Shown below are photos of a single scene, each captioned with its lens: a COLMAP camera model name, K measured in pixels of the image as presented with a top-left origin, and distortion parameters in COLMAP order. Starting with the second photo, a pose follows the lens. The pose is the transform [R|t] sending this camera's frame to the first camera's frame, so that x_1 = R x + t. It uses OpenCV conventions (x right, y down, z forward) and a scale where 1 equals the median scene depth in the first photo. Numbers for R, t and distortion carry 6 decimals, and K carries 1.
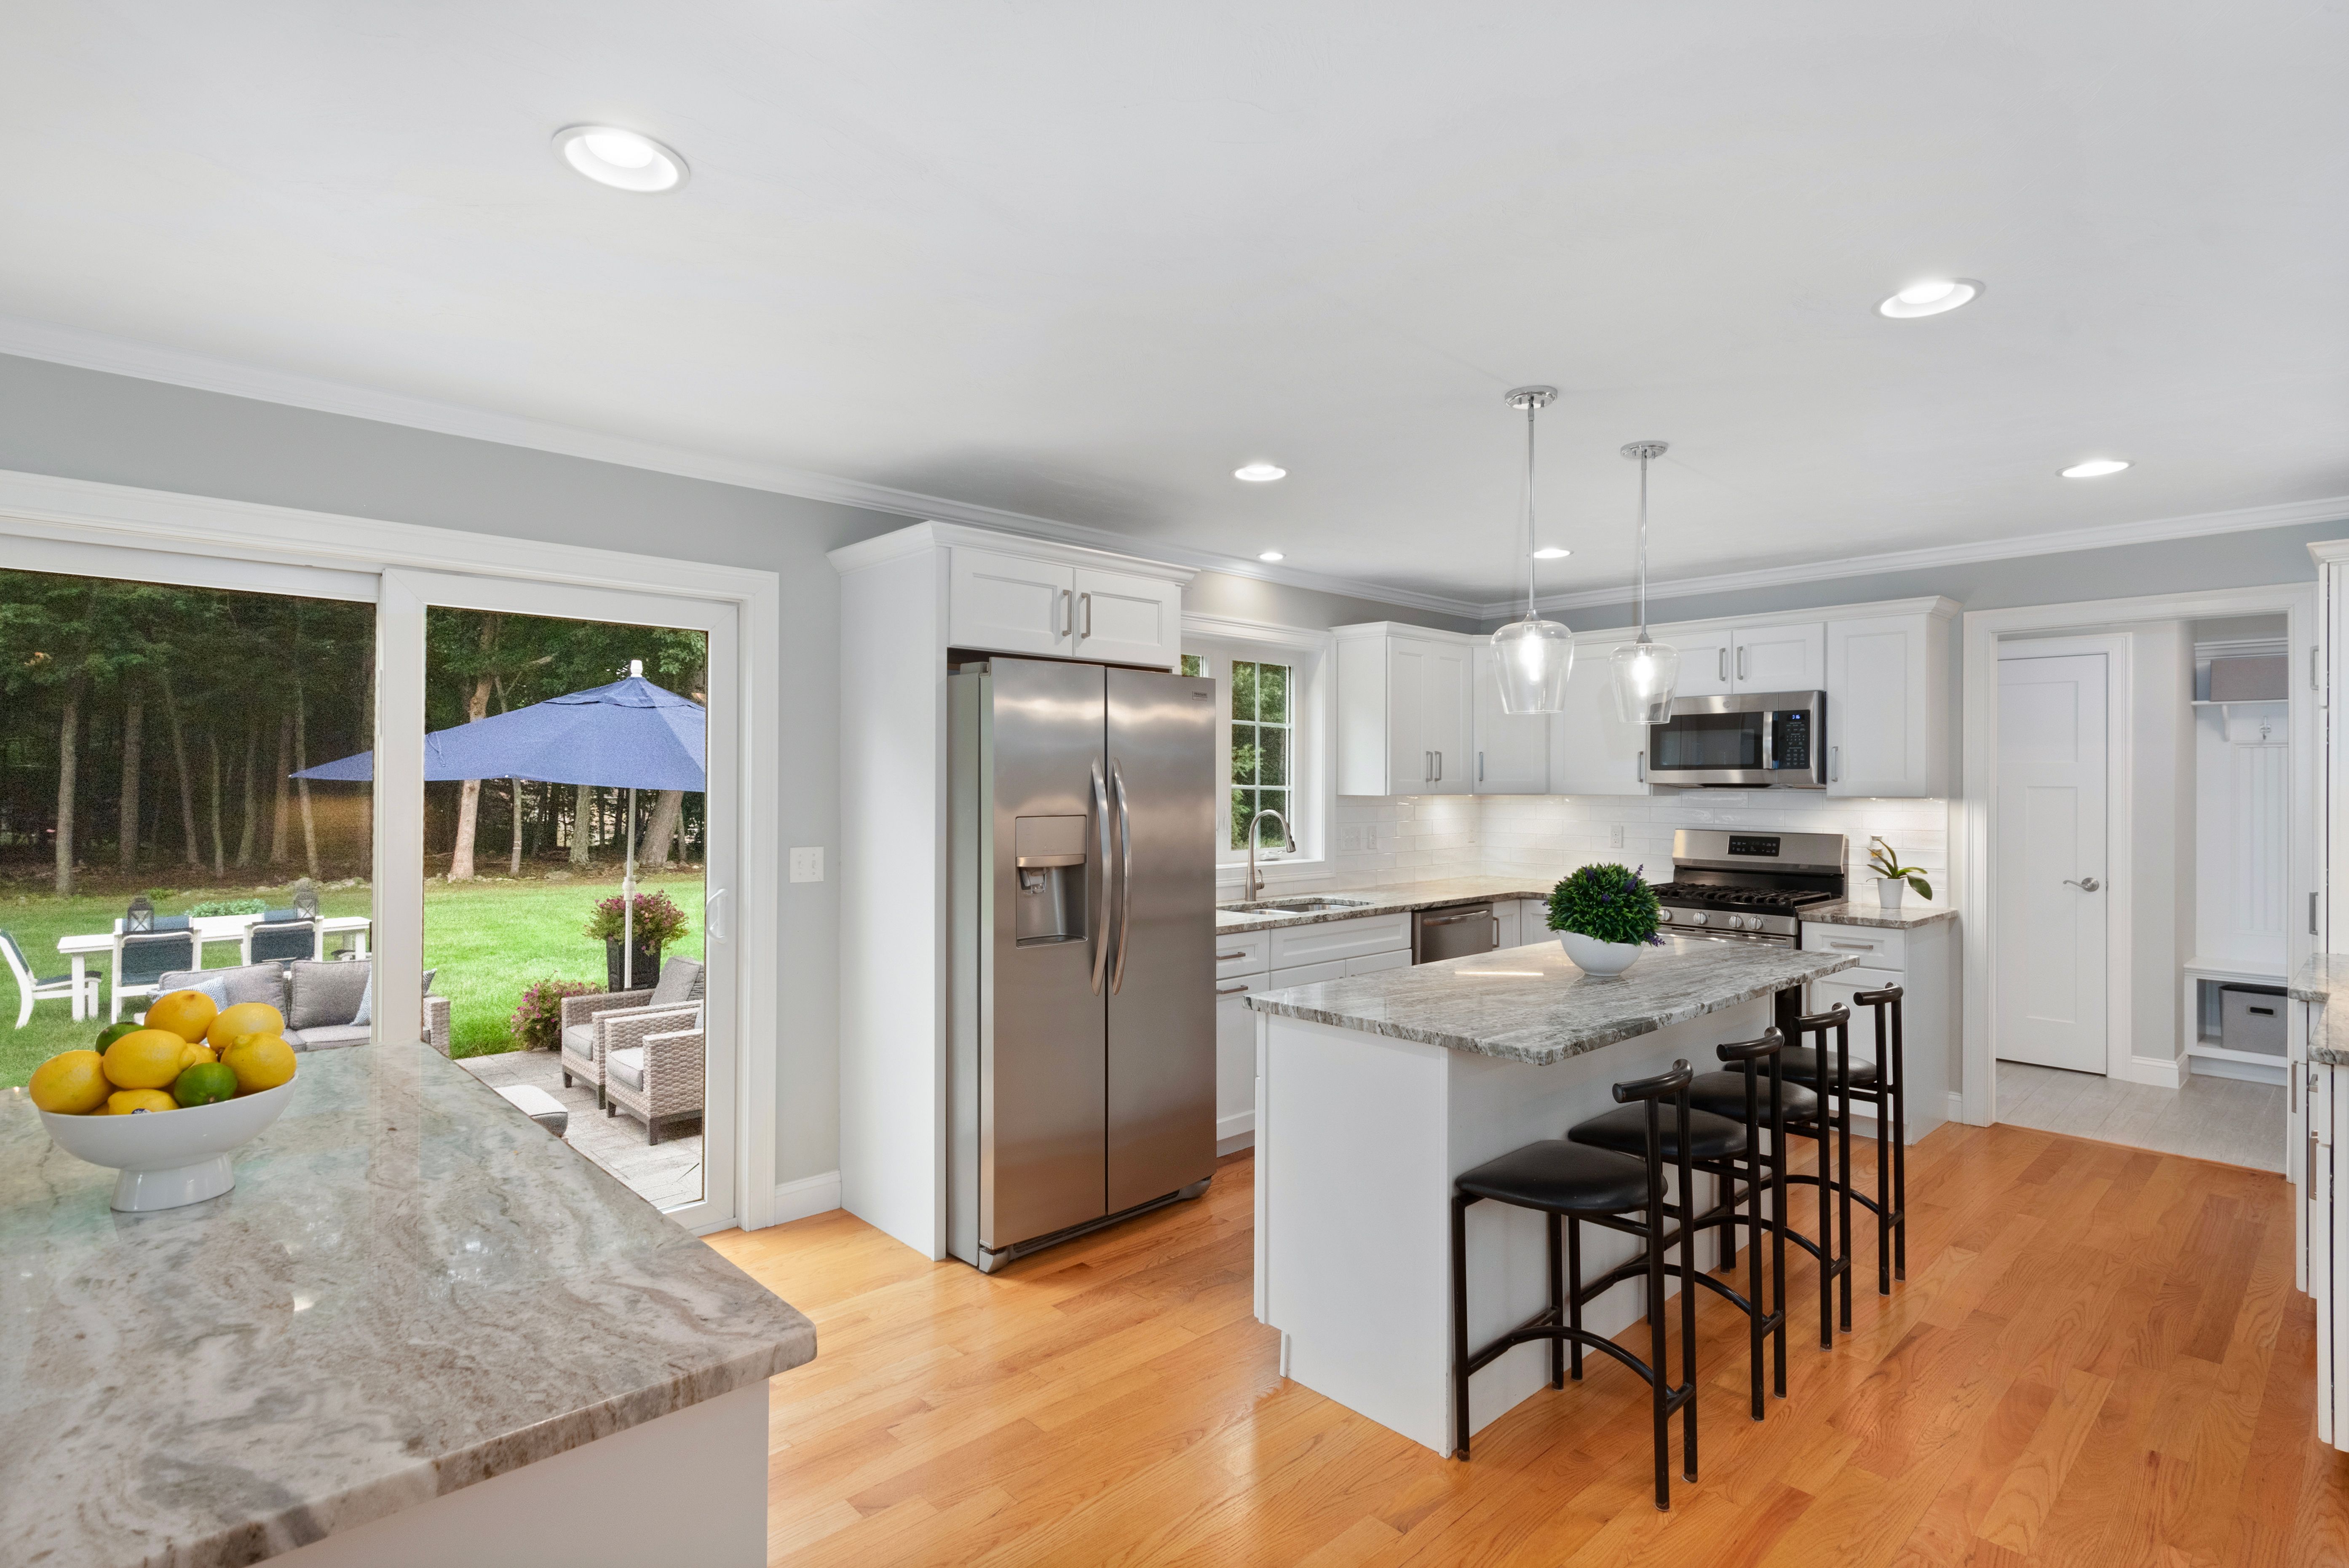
lens RADIAL K [[1149.1, 0, 1180.5], [0, 1149.1, 778.6], [0, 0, 1]] dist [0.005449, 0.000385]
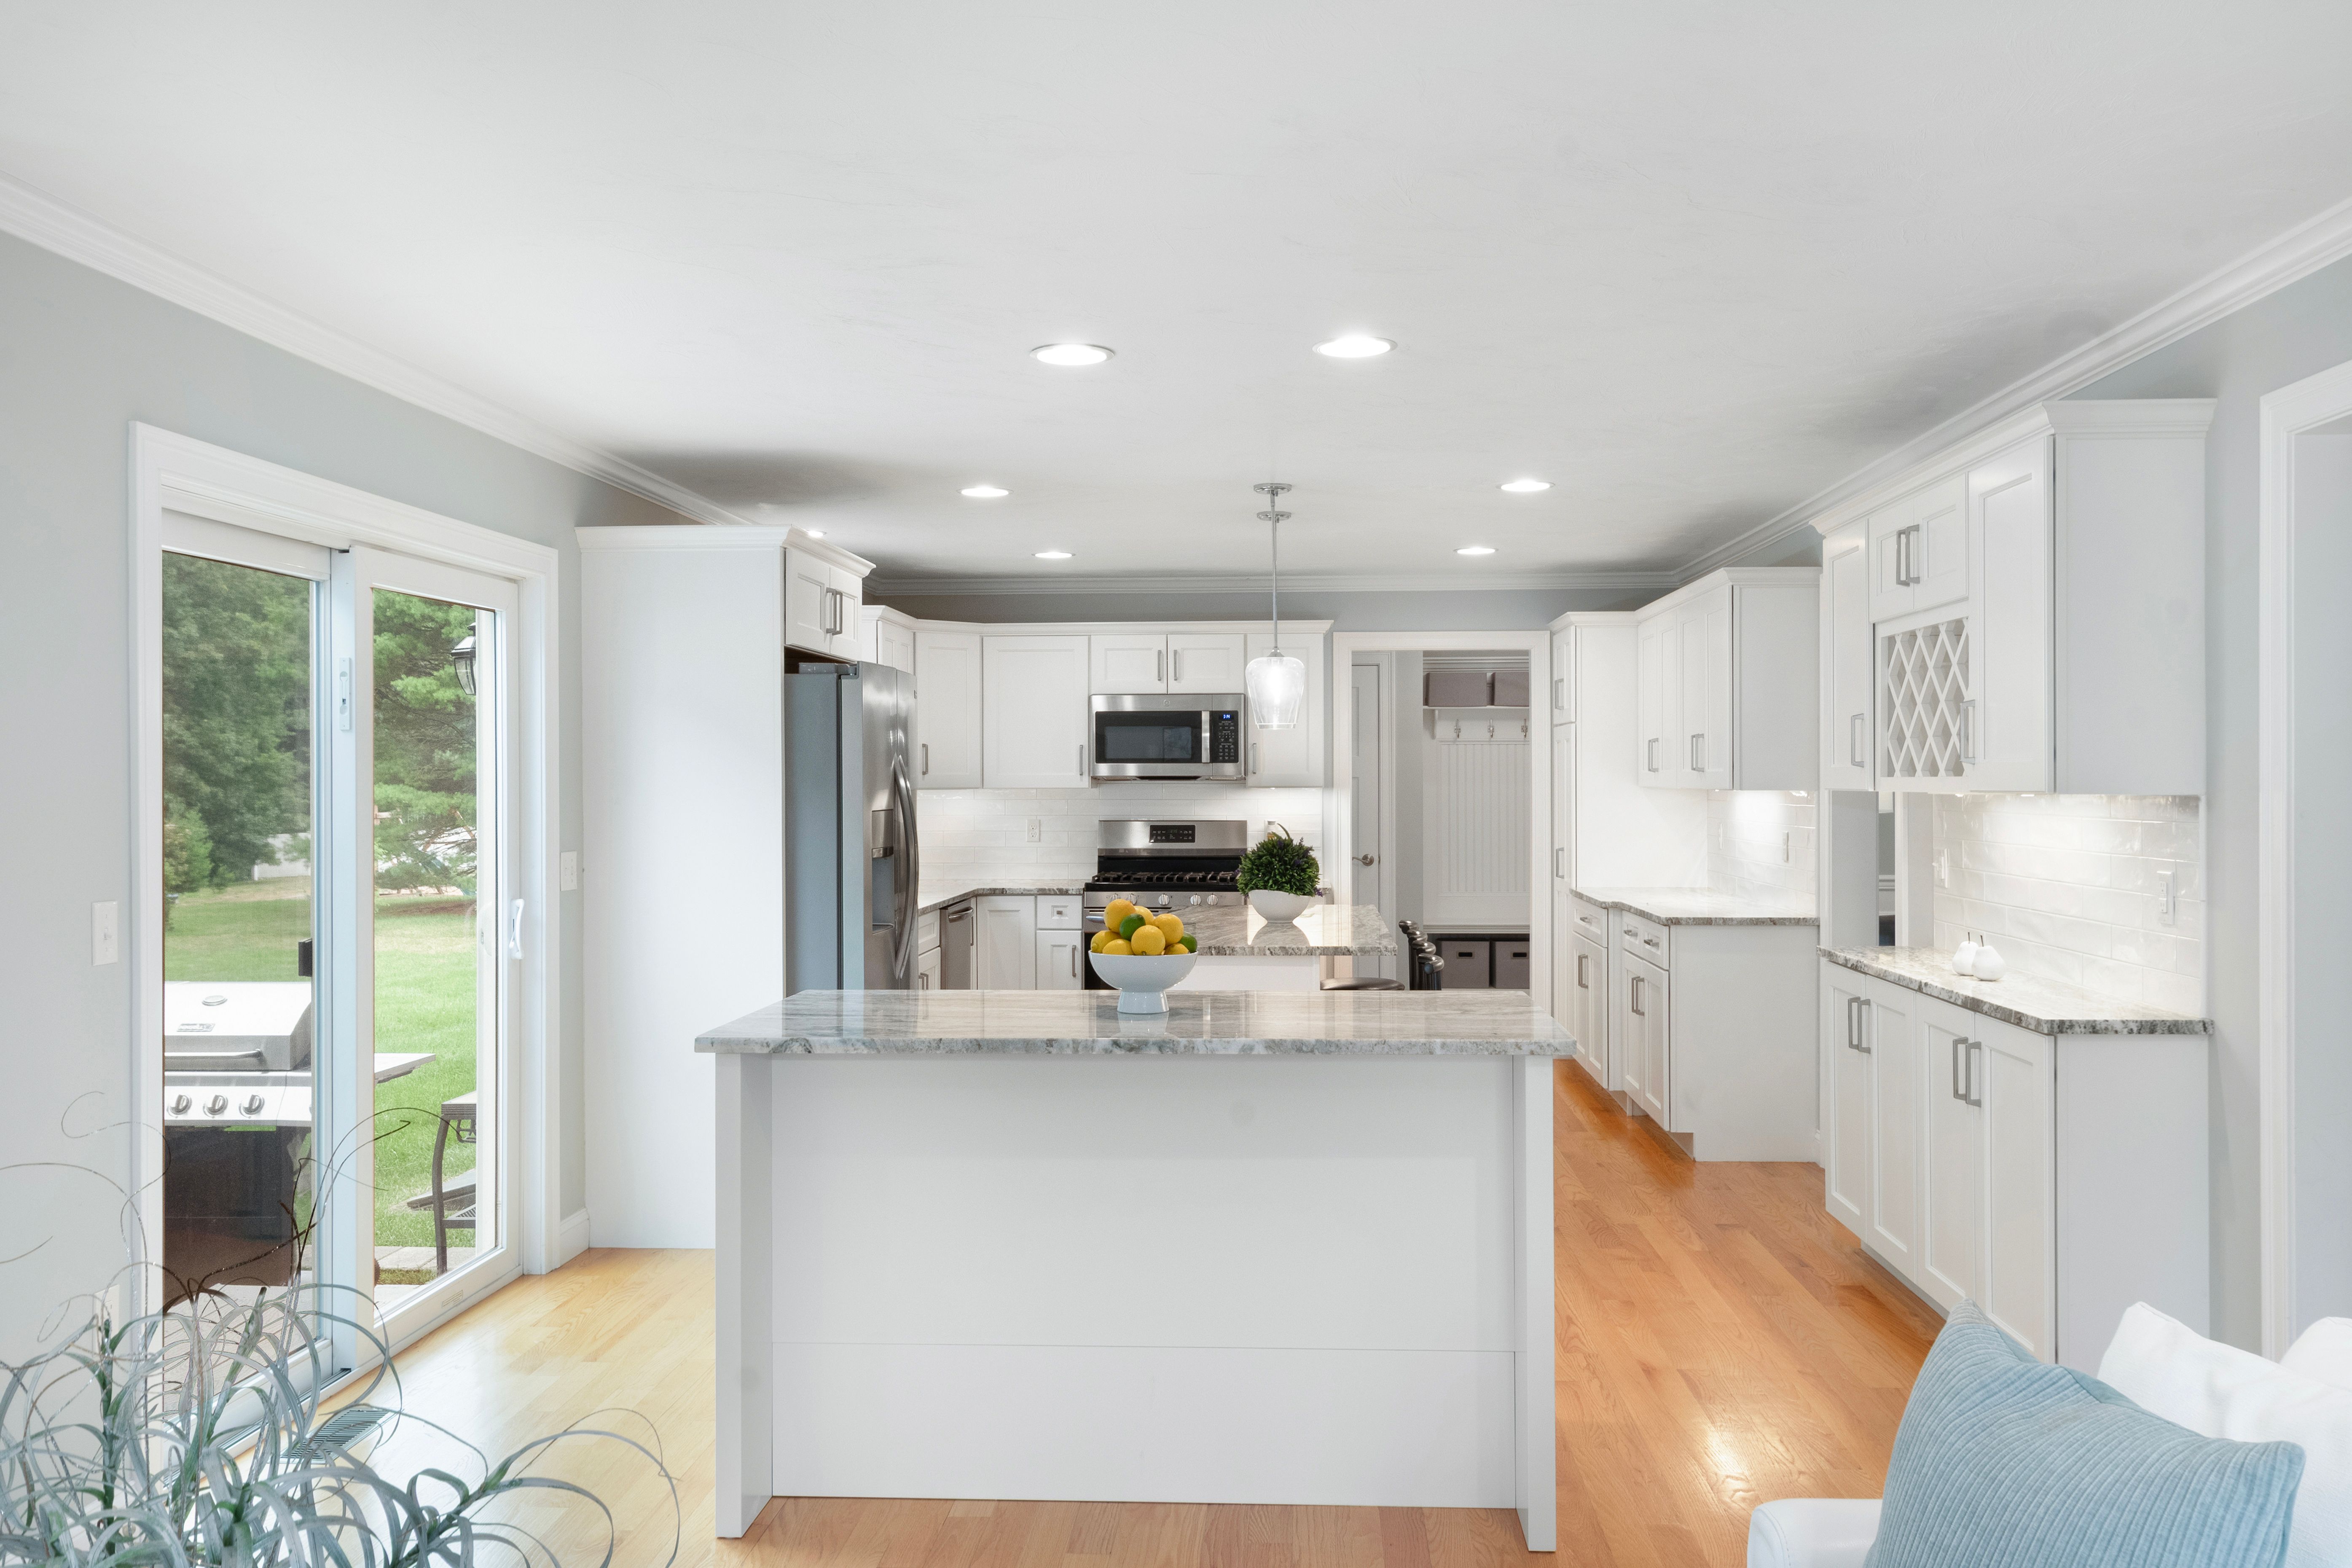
lens RADIAL K [[1897.9, 0, 1174.3], [0, 1897.9, 781.3], [0, 0, 1]] dist [-0.011193, -0.000862]
pose [[0.733951, -0.007075, 0.679166, -0.757210], [0.001036, 0.999956, 0.009297, -0.007340], [-0.679202, -0.006120, 0.733926, -0.324223]]
